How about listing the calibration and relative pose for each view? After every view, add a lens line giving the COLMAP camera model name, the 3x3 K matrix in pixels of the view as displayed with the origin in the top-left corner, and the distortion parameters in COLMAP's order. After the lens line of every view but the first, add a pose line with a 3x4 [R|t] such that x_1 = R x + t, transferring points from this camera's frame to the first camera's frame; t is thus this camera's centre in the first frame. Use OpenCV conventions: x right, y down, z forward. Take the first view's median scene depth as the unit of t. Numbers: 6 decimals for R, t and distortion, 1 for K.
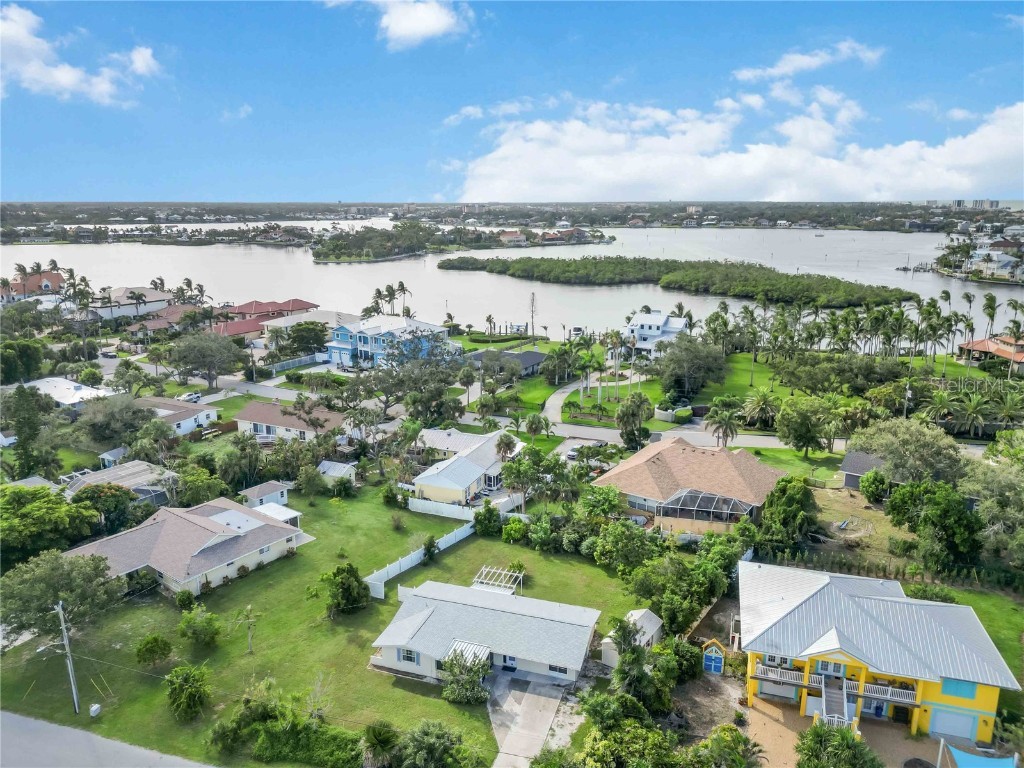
lens RADIAL K [[717.1, 0, 504.8], [0, 717.1, 384.9], [0, 0, 1]] dist [0.063561, -0.051639]
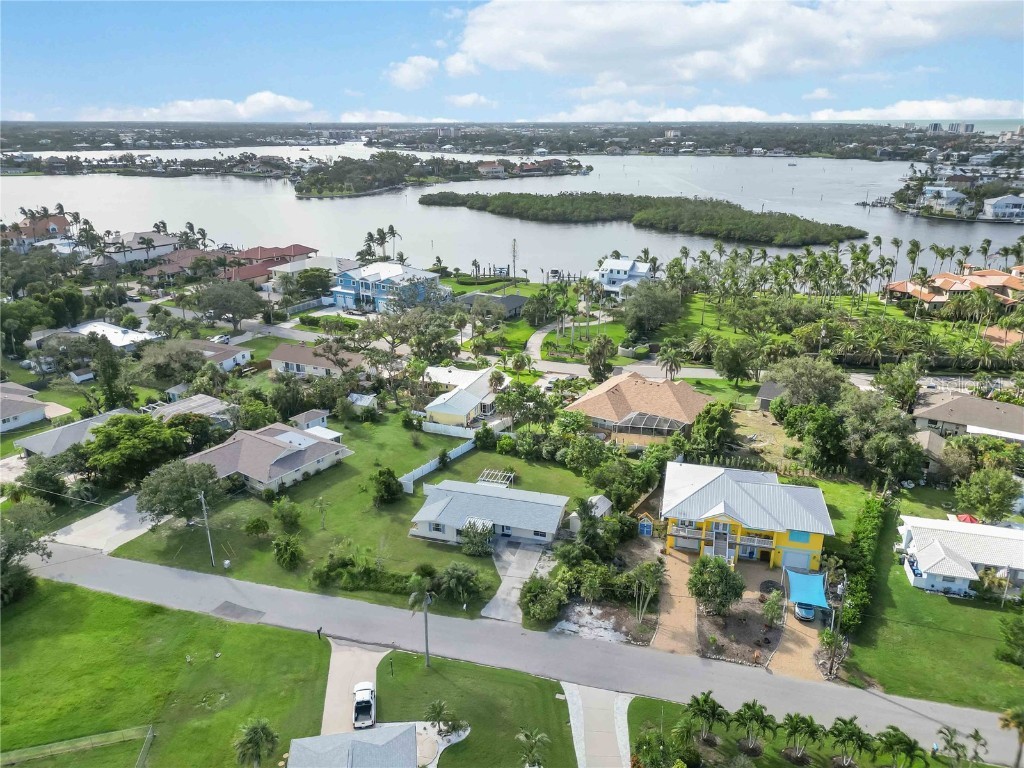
lens RADIAL K [[717.1, 0, 504.8], [0, 717.1, 384.9], [0, 0, 1]] dist [0.063561, -0.051639]
pose [[0.999487, -0.010321, 0.030313, -0.023822], [0.007229, 0.994922, 0.100385, -0.033942], [-0.031195, -0.100115, 0.994487, -0.258225]]
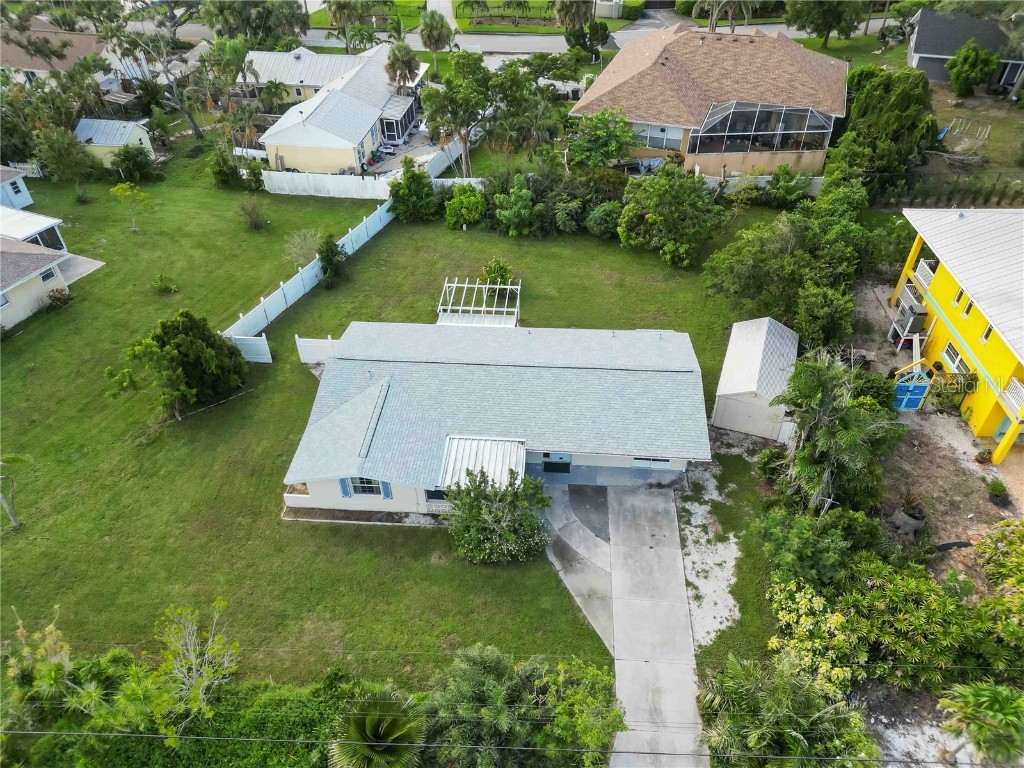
lens RADIAL K [[717.1, 0, 504.8], [0, 717.1, 384.9], [0, 0, 1]] dist [0.063561, -0.051639]
pose [[0.969814, -0.165183, 0.179373, -0.074305], [0.069795, 0.892869, 0.444876, 0.063653], [-0.233643, -0.418927, 0.877446, 0.363809]]
